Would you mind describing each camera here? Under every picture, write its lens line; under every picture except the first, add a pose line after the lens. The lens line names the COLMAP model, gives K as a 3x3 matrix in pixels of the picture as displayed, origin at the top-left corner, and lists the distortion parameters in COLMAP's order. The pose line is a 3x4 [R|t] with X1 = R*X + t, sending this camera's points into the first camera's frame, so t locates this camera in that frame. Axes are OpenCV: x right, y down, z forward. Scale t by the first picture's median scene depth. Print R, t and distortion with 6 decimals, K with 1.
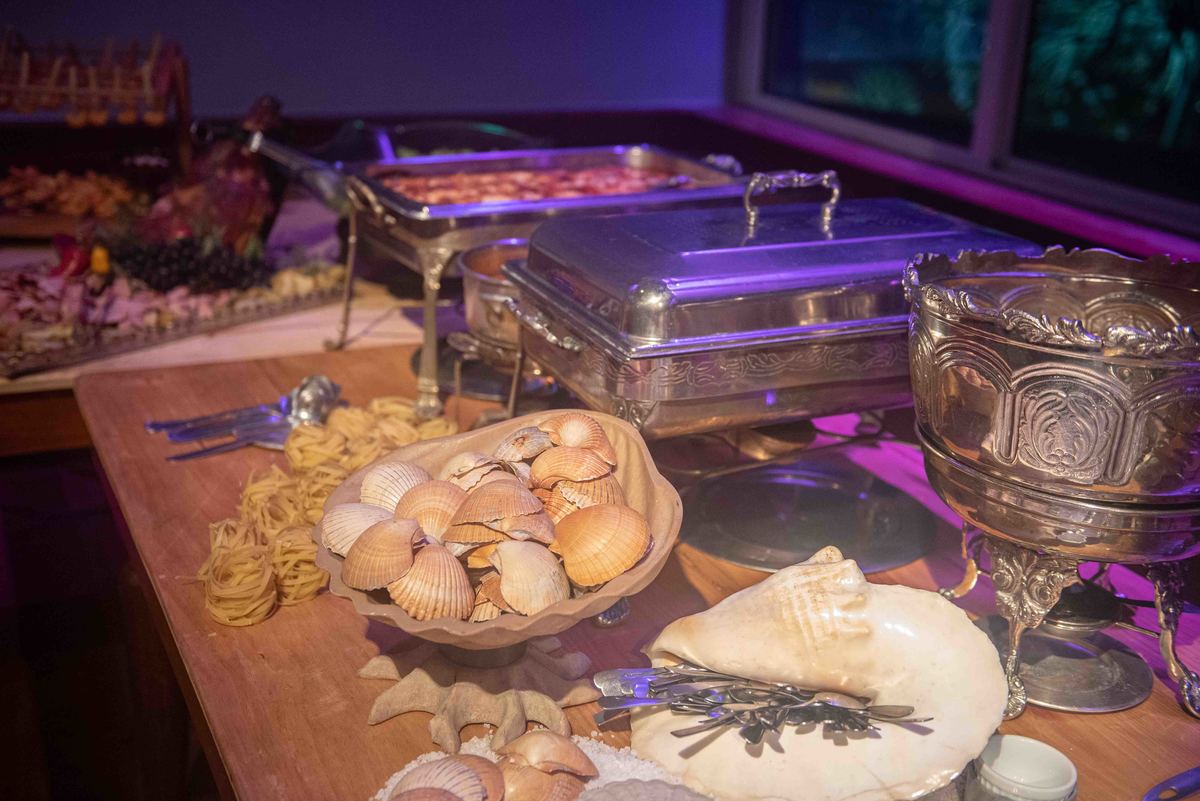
lens RADIAL K [[1425.1, 0, 600.0], [0, 1425.1, 400.5], [0, 0, 1]] dist [0.116168, 0.010288]
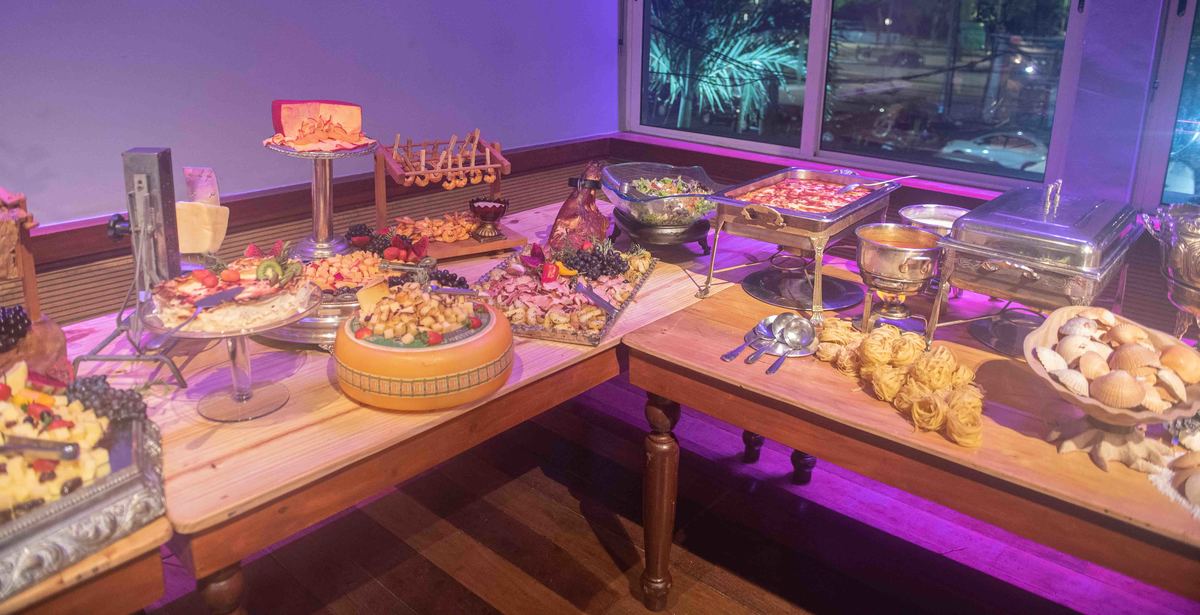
lens RADIAL K [[817.3, 0, 600.8], [0, 817.3, 213.0], [0, 0, 1]] dist [-0.052762, -0.000851]
pose [[0.914005, -0.122854, 0.386655, -0.649615], [0.151633, 0.987425, -0.044703, -0.108304], [-0.376301, 0.099488, 0.921140, 0.093067]]
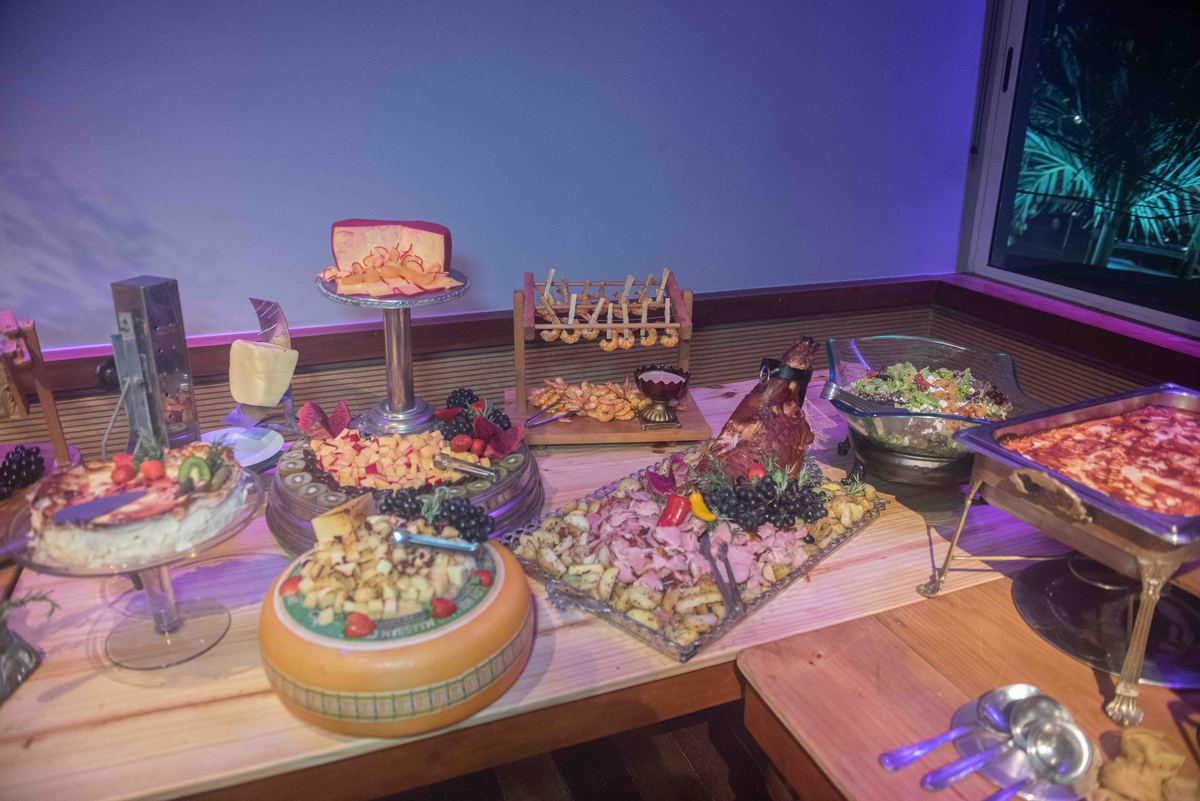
lens RADIAL K [[818.6, 0, 600.0], [0, 818.6, 400.5], [0, 0, 1]] dist [-0.052640, 0.000086]
pose [[0.997430, -0.006607, -0.071348, -0.366513], [0.007915, 0.999806, 0.018058, -0.183243], [0.071215, -0.018576, 0.997288, 0.367404]]
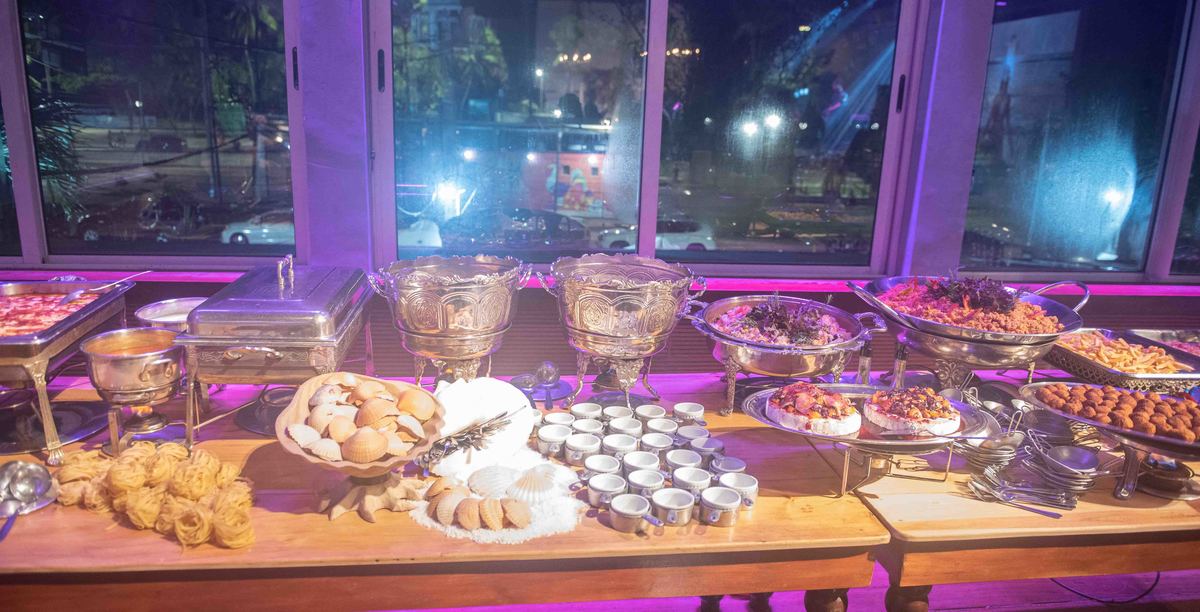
lens RADIAL K [[814.8, 0, 602.8], [0, 814.8, 328.2], [0, 0, 1]] dist [-0.053088, -0.001731]
pose [[0.307036, -0.281462, 0.909125, -0.580868], [0.296039, 0.936121, 0.189840, -0.098964], [-0.904483, 0.210849, 0.370747, 0.082100]]
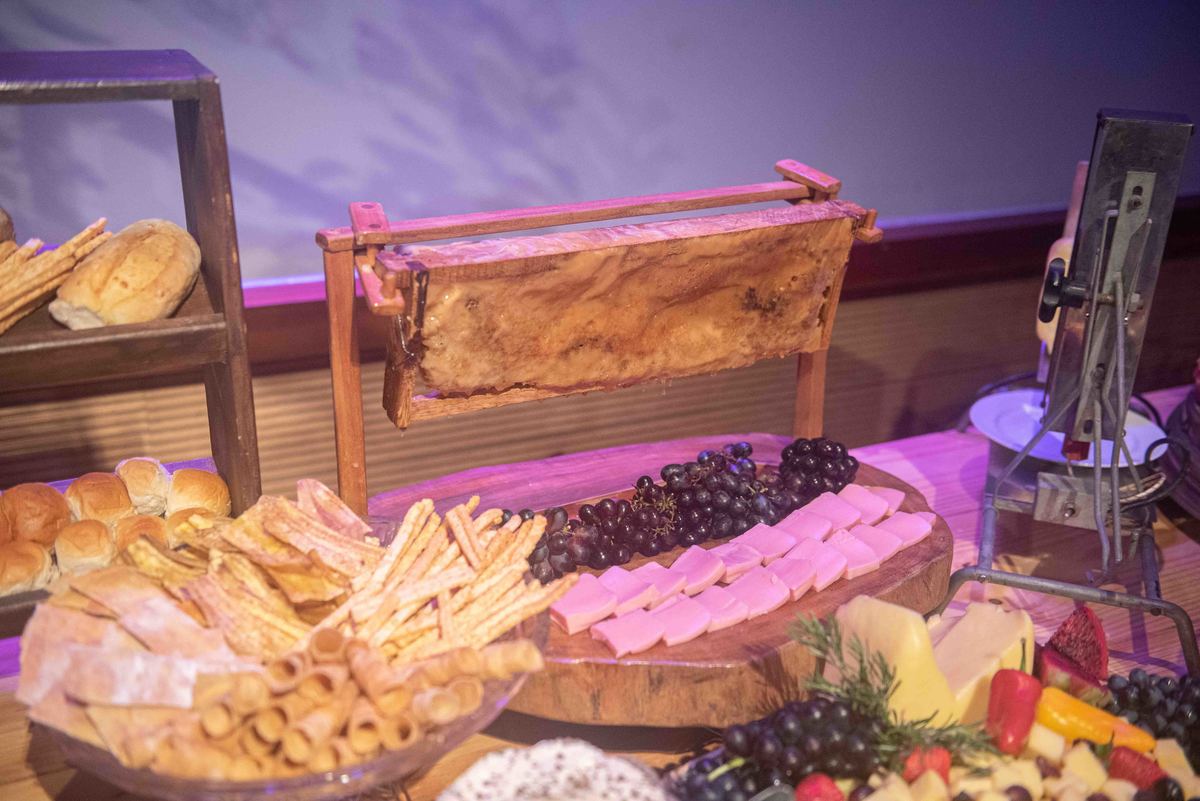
lens RADIAL K [[1245.1, 0, 600.0], [0, 1245.1, 400.5], [0, 0, 1]] dist [0.057060, 0.011573]
pose [[0.999852, -0.016899, -0.003323, -0.955939], [0.017001, 0.999292, 0.033571, -0.170068], [0.002753, -0.033623, 0.999431, 0.422414]]
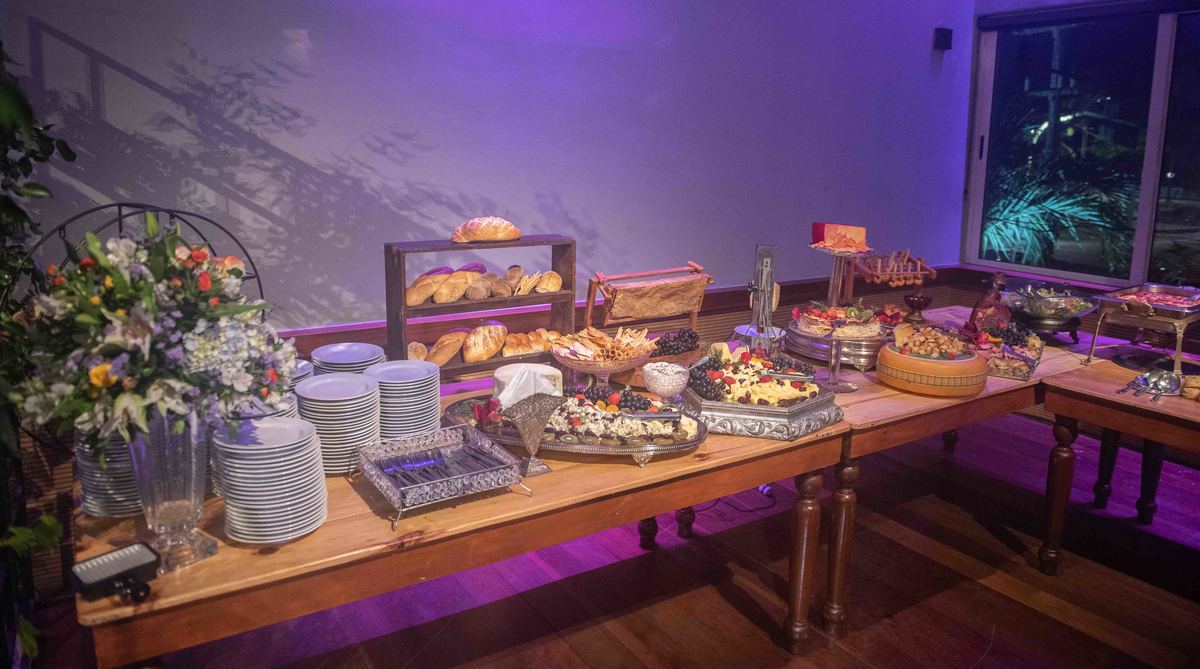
lens RADIAL K [[817.0, 0, 600.5], [0, 817.0, 281.8], [0, 0, 1]] dist [-0.050659, -0.000388]
pose [[0.990634, -0.043183, 0.129538, -1.185612], [0.064820, 0.983691, -0.167781, 0.002620], [-0.120180, 0.174606, 0.977277, -0.333475]]
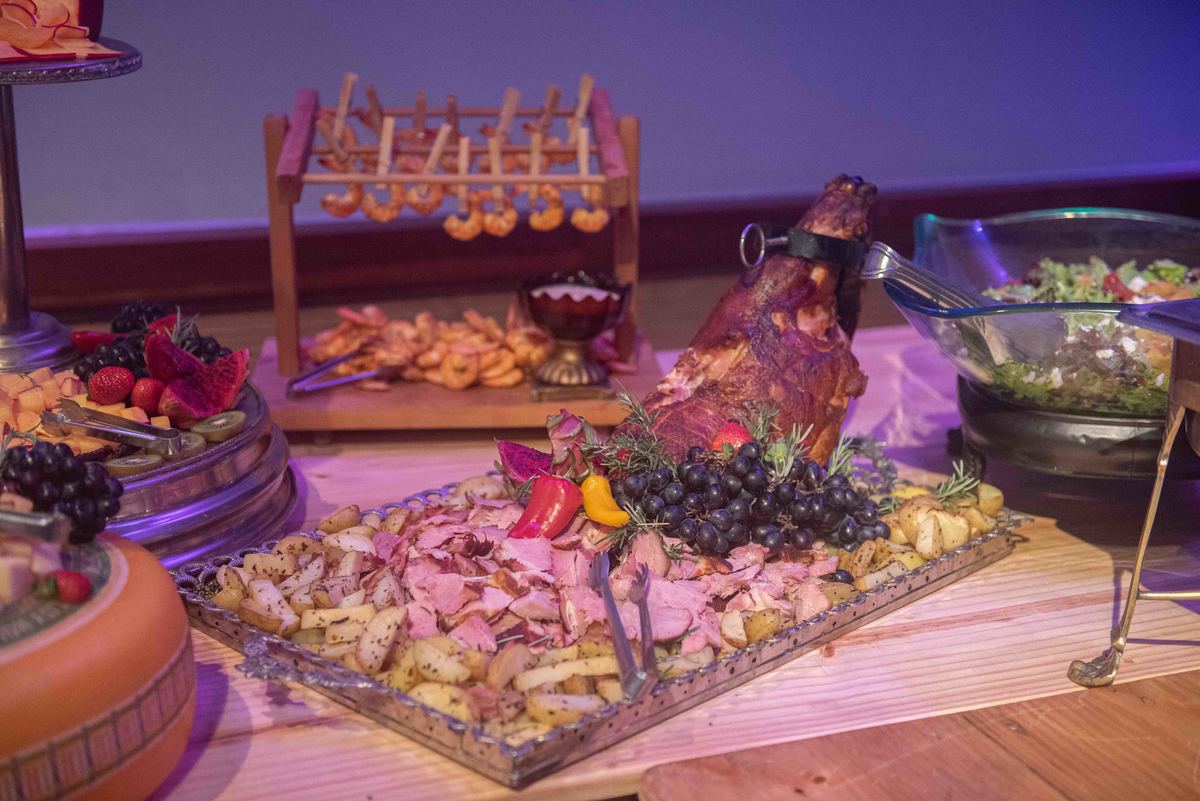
lens RADIAL K [[1656.2, 0, 600.0], [0, 1656.2, 400.5], [0, 0, 1]] dist [0.119998, 0.004433]
pose [[0.996564, -0.014494, -0.081547, -0.289404], [0.009050, 0.997730, -0.066736, -0.090006], [0.082329, 0.065768, 0.994433, 0.396375]]
